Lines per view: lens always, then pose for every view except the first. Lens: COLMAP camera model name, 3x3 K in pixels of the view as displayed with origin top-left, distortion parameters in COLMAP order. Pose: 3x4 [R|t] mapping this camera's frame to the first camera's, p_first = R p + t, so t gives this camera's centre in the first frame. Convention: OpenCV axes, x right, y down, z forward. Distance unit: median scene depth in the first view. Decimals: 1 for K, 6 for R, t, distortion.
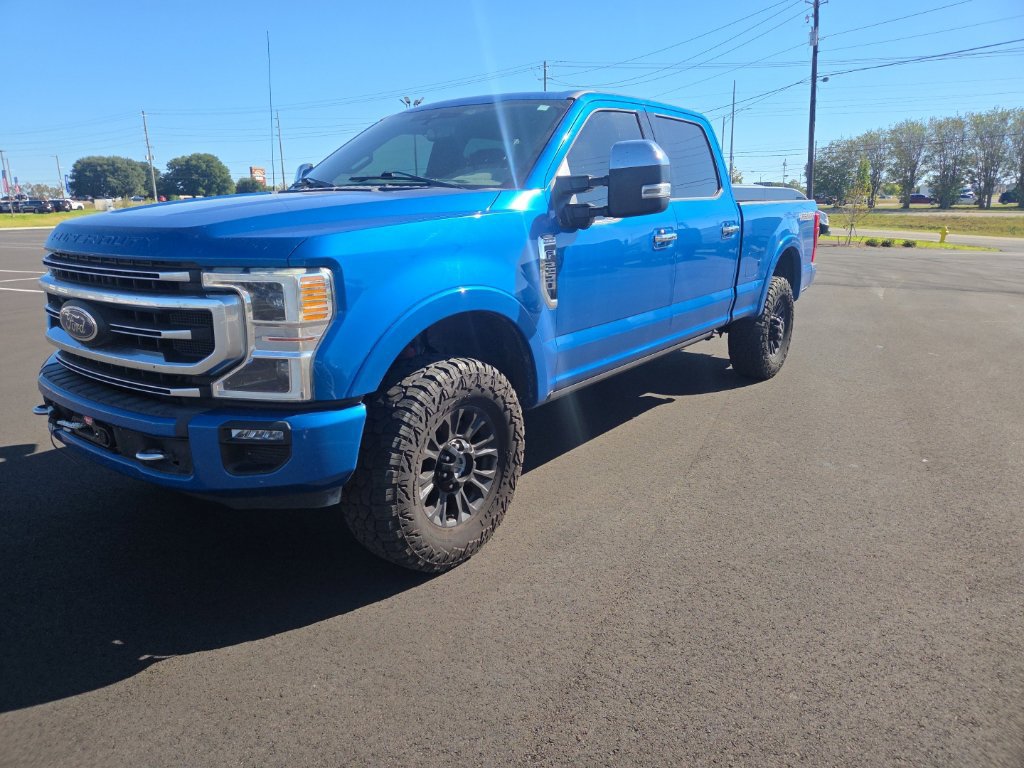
lens RADIAL K [[682.8, 0, 490.0], [0, 682.8, 380.9], [0, 0, 1]] dist [0.058717, -0.051914]
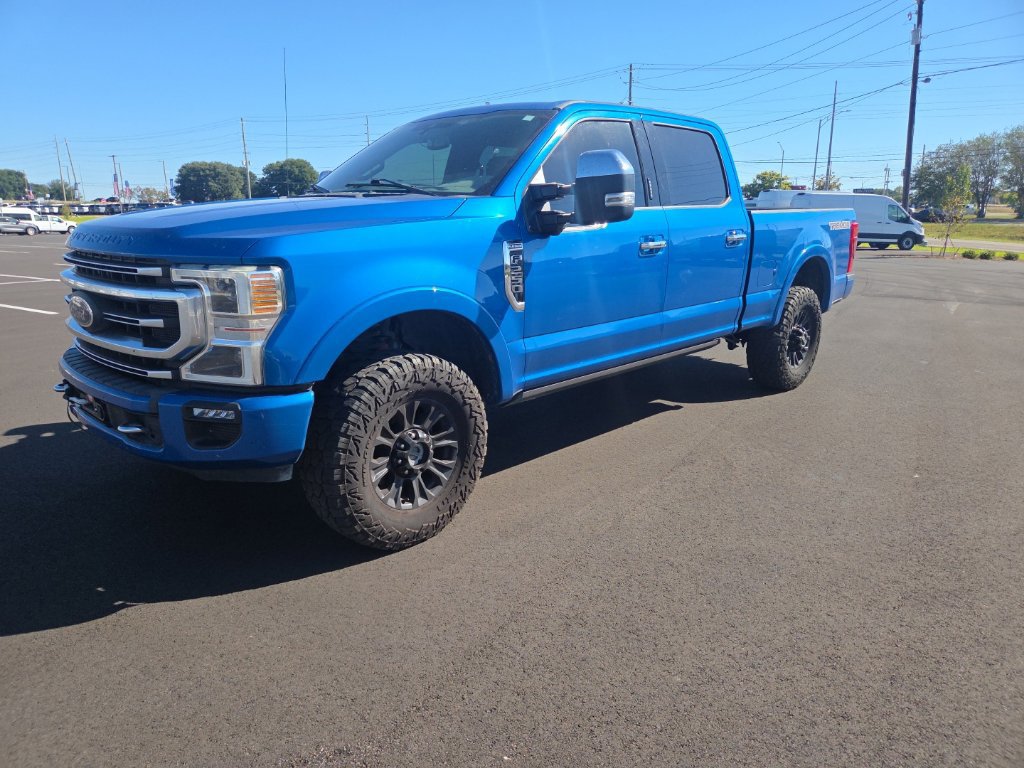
lens RADIAL K [[682.8, 0, 491.6], [0, 682.8, 397.1], [0, 0, 1]] dist [0.058717, -0.051914]
pose [[0.993245, 0.038546, -0.109445, 0.175742], [-0.036966, 0.999181, 0.016436, 0.011662], [0.109989, -0.012279, 0.993857, -0.054465]]
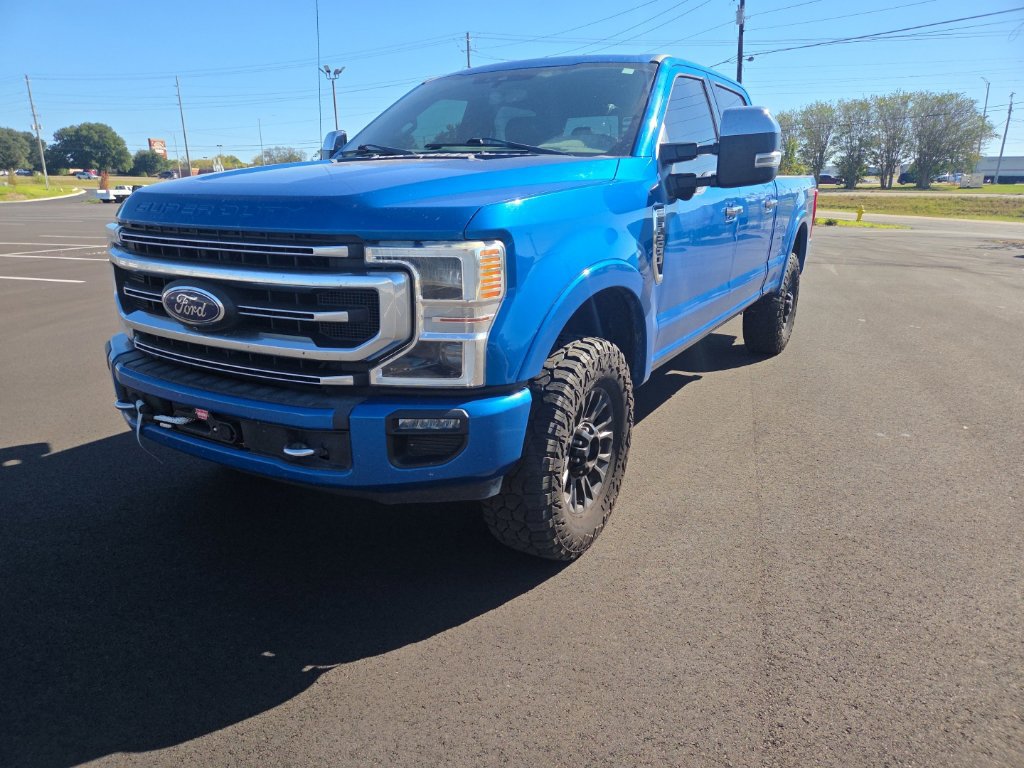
lens RADIAL K [[682.8, 0, 491.1], [0, 682.8, 400.8], [0, 0, 1]] dist [0.058717, -0.051914]
pose [[0.993221, -0.029425, 0.112456, -0.265481], [0.023093, 0.998096, 0.057197, -0.002781], [-0.113925, -0.054212, 0.992009, 0.061068]]
